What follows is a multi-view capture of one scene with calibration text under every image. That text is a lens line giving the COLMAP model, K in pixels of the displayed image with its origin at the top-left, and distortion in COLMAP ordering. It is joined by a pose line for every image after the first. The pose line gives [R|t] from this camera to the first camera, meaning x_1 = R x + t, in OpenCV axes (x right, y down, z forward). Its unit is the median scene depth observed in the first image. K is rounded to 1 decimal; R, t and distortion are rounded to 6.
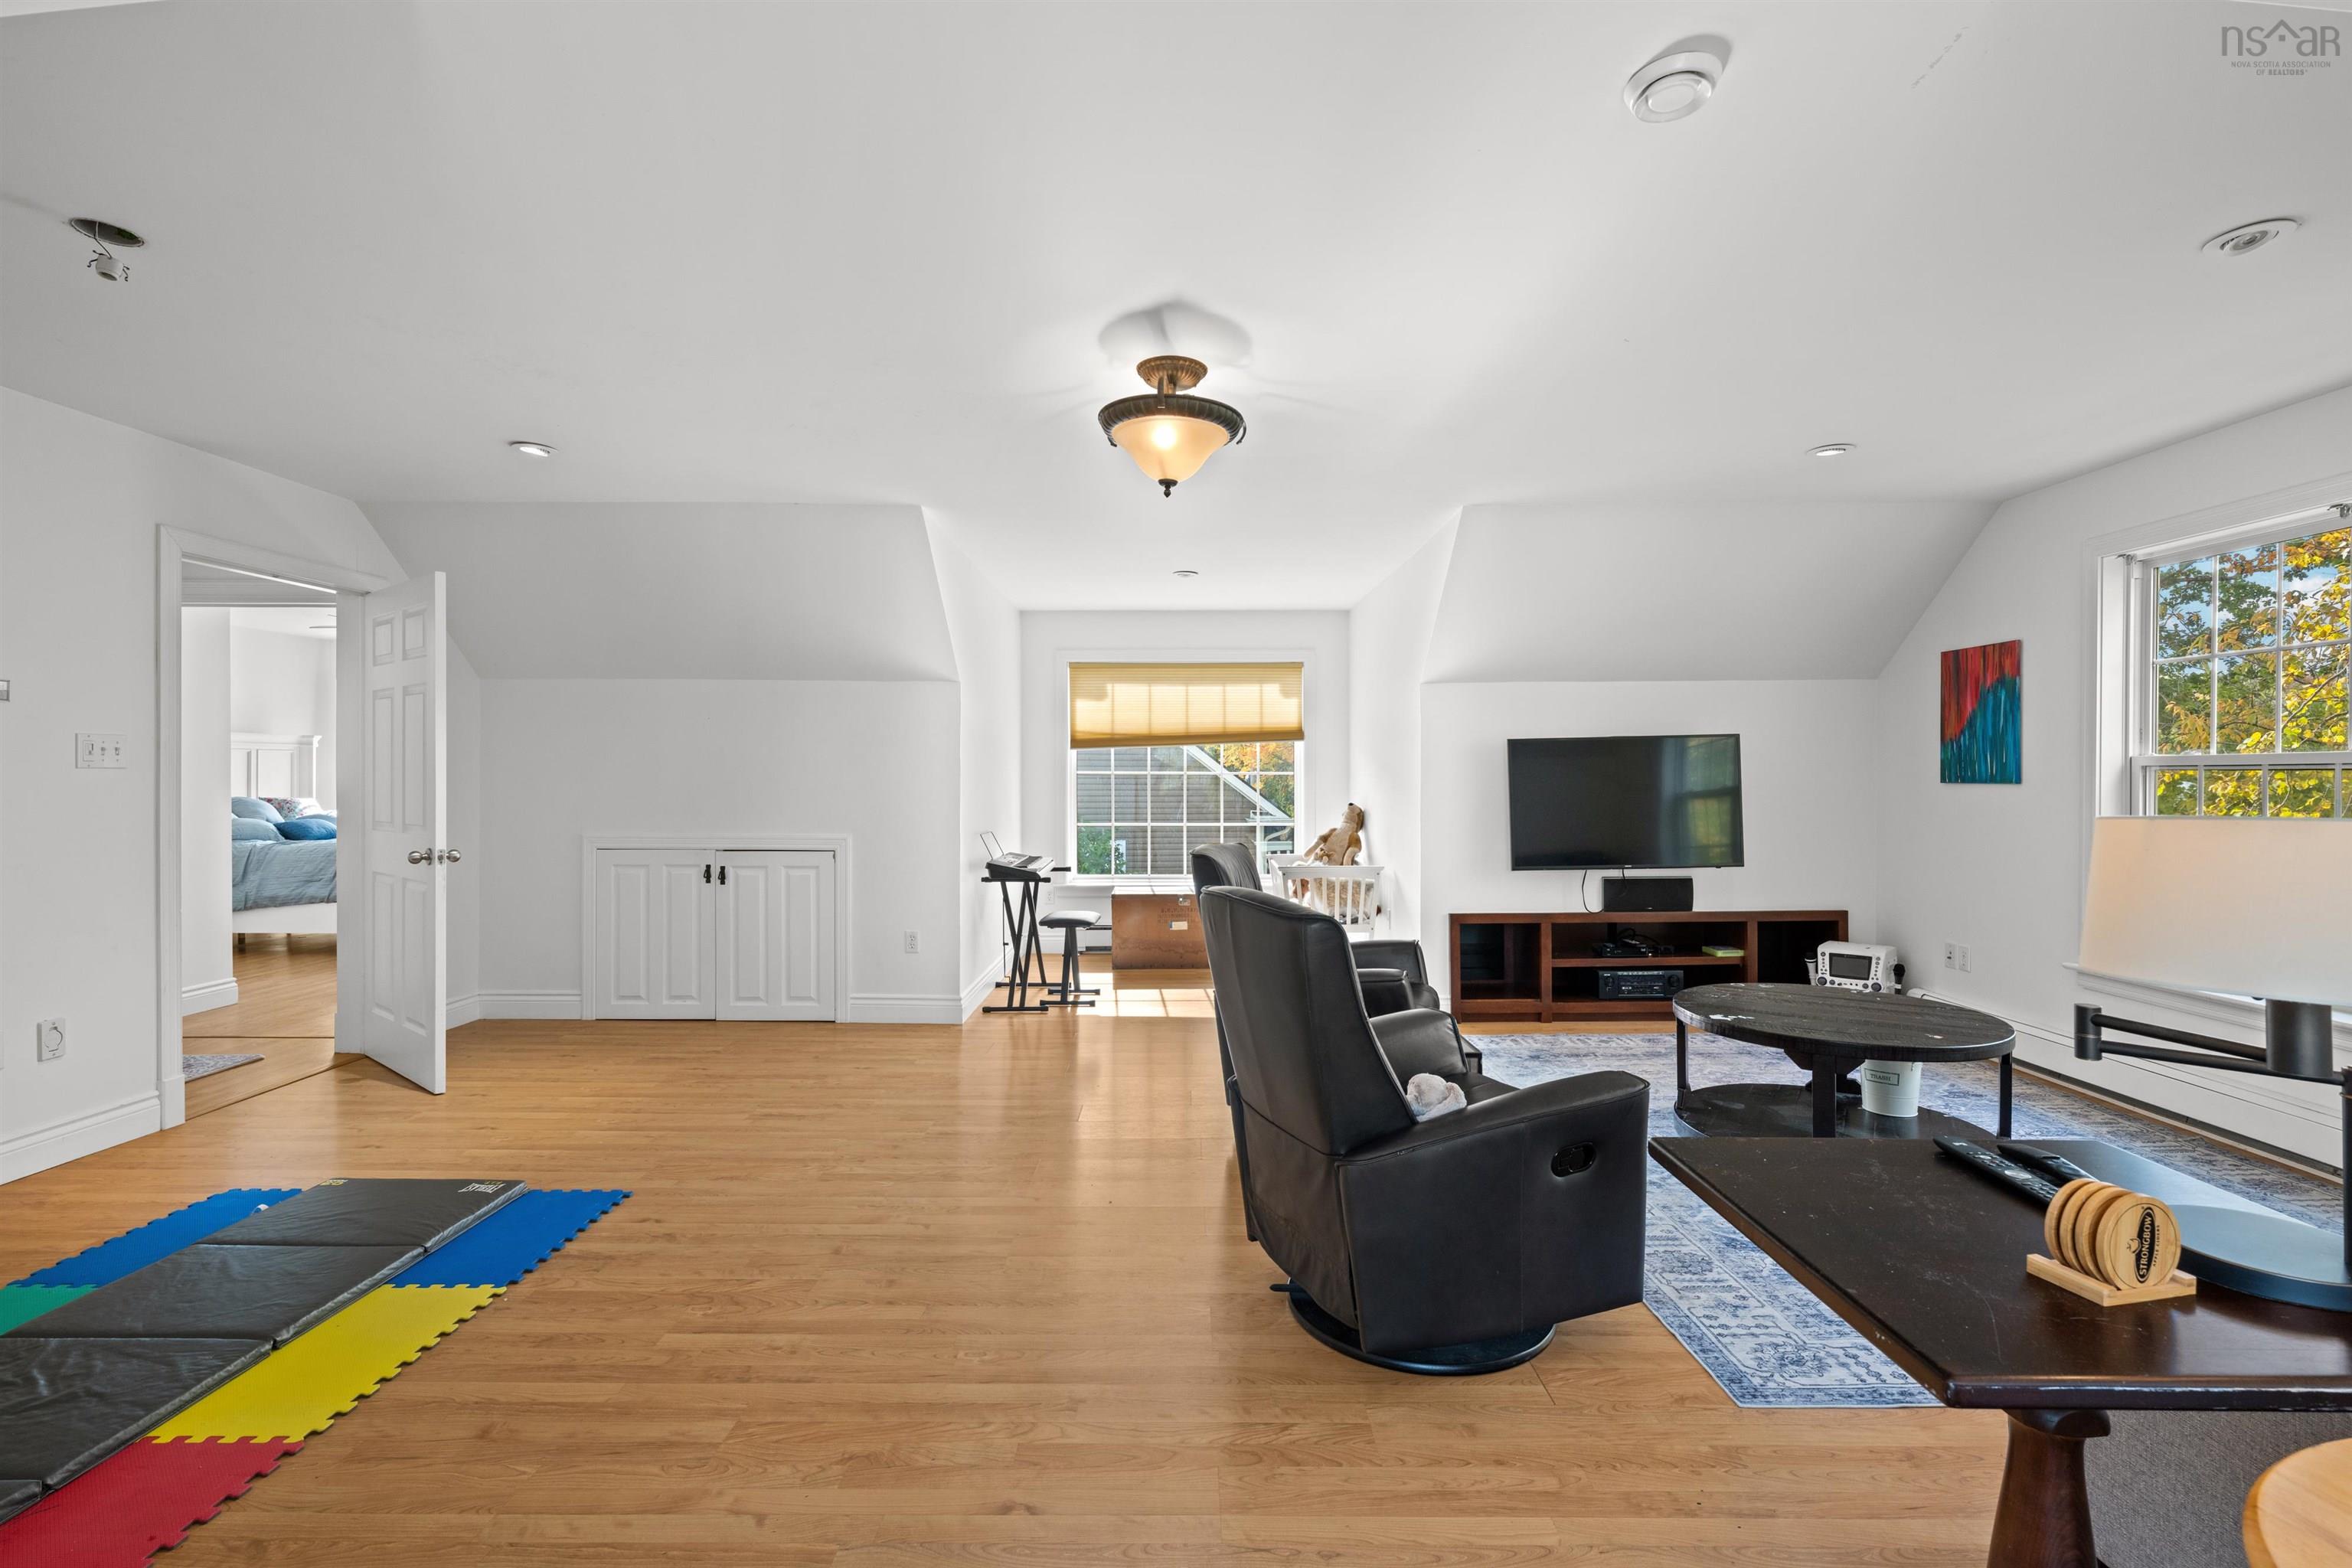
lens RADIAL K [[1063.0, 0, 1176.0], [0, 1063.0, 784.0], [0, 0, 1]] dist [-0.000147, 0.000174]
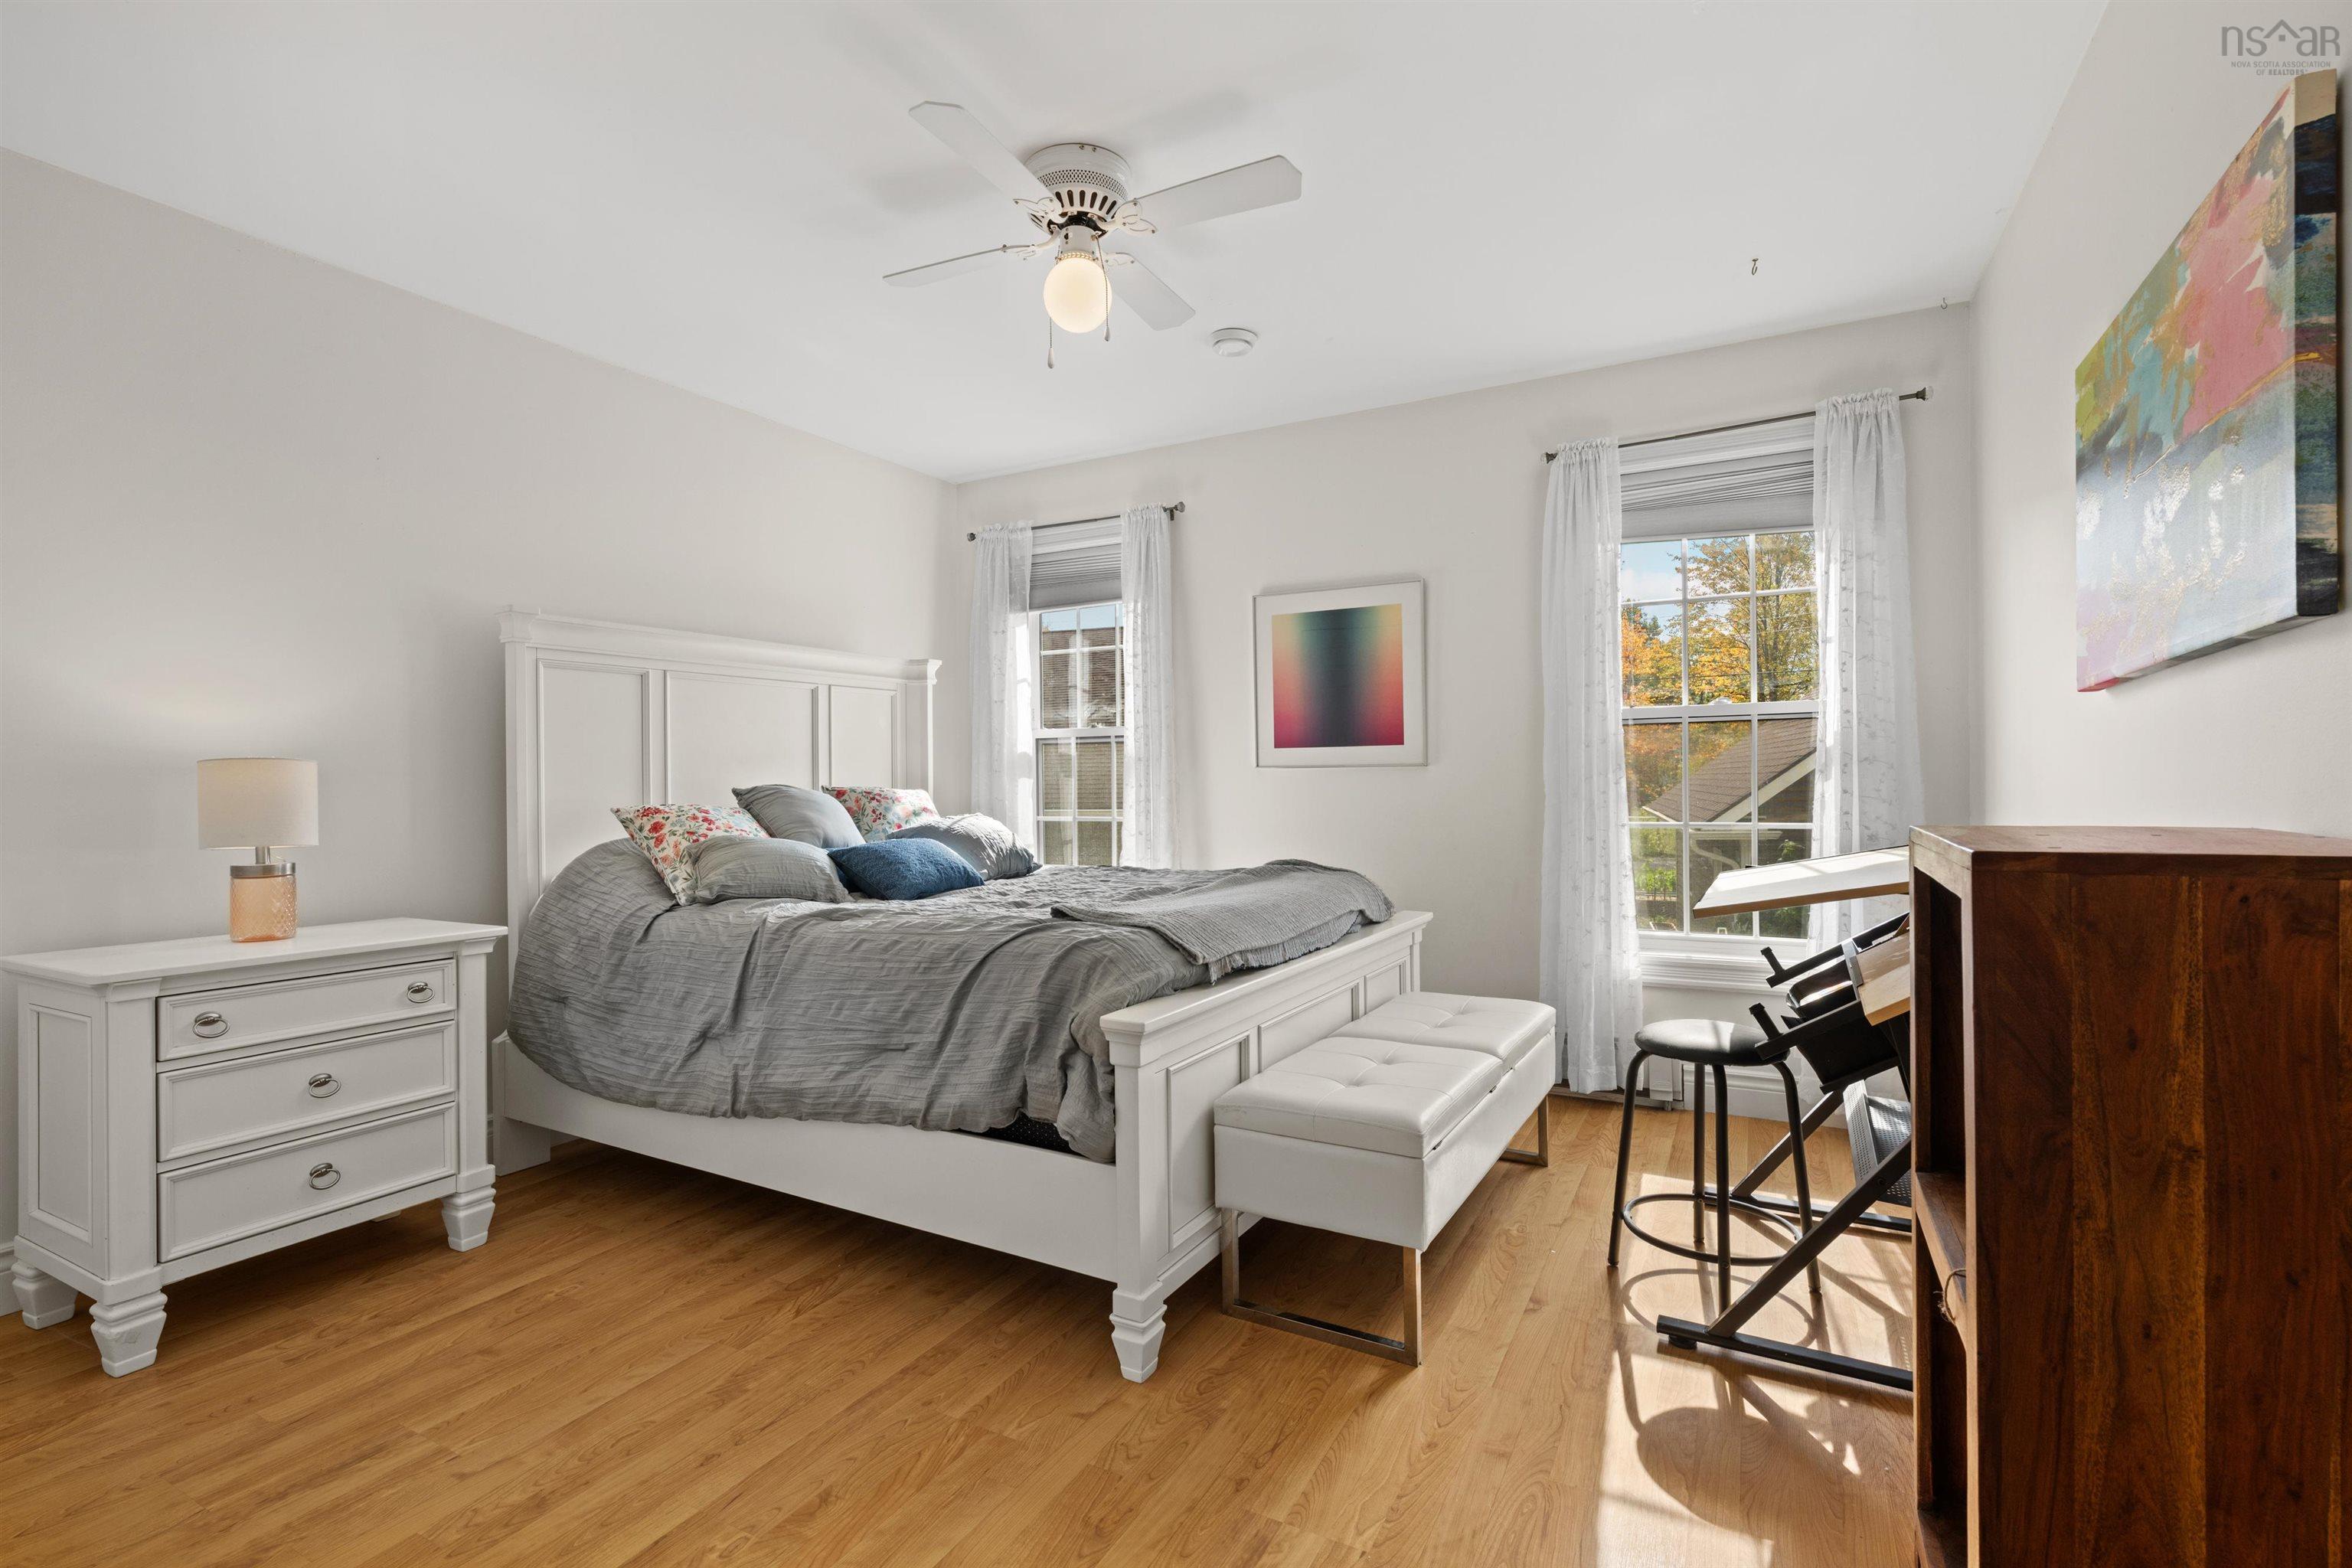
lens RADIAL K [[1063.0, 0, 1176.0], [0, 1063.0, 784.0], [0, 0, 1]] dist [-0.000147, 0.000174]
pose [[0.882007, -0.005680, -0.471203, -0.552754], [0.002418, 0.999969, -0.007528, 0.016066], [0.471231, 0.005501, 0.881993, 0.714918]]
